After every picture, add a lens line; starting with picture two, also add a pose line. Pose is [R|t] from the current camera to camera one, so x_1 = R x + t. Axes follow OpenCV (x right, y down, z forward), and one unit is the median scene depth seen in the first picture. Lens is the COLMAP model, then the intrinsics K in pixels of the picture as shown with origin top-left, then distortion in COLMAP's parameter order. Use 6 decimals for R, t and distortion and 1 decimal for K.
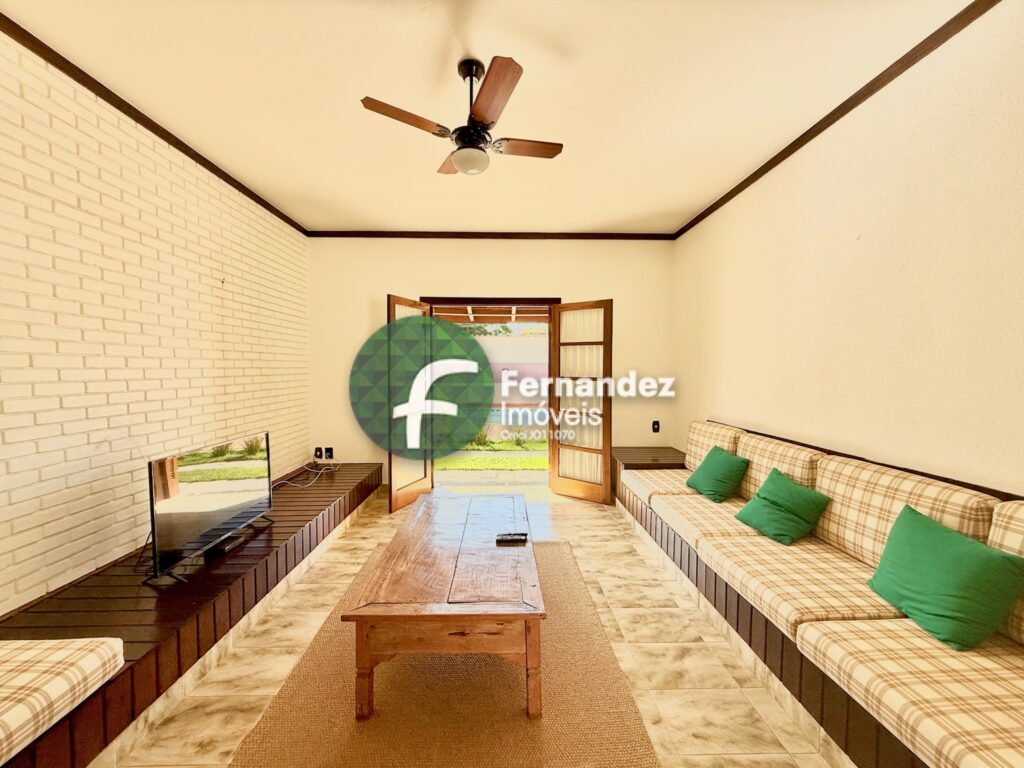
lens RADIAL K [[409.7, 0, 507.4], [0, 409.7, 386.1], [0, 0, 1]] dist [-0.001444, 0.000036]
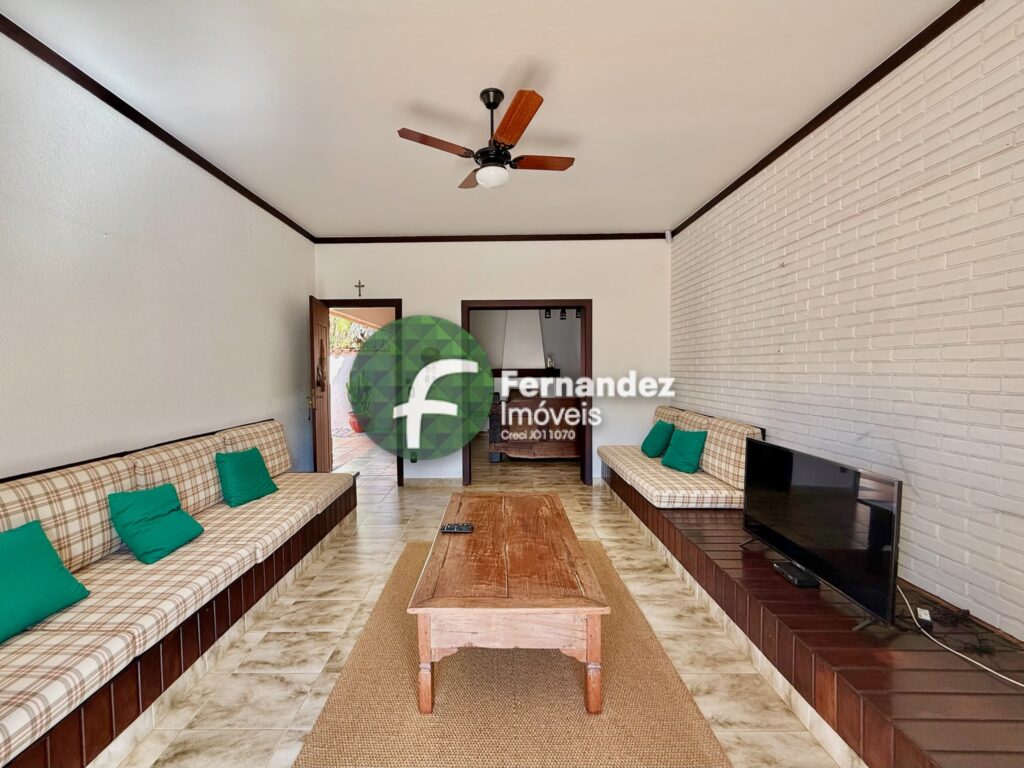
lens RADIAL K [[409.7, 0, 507.4], [0, 409.7, 386.1], [0, 0, 1]] dist [-0.001444, 0.000036]
pose [[-0.999975, 0.005713, -0.004133, -0.123008], [0.005331, 0.996190, 0.087043, -0.085110], [0.004614, 0.087019, -0.996196, 2.197155]]
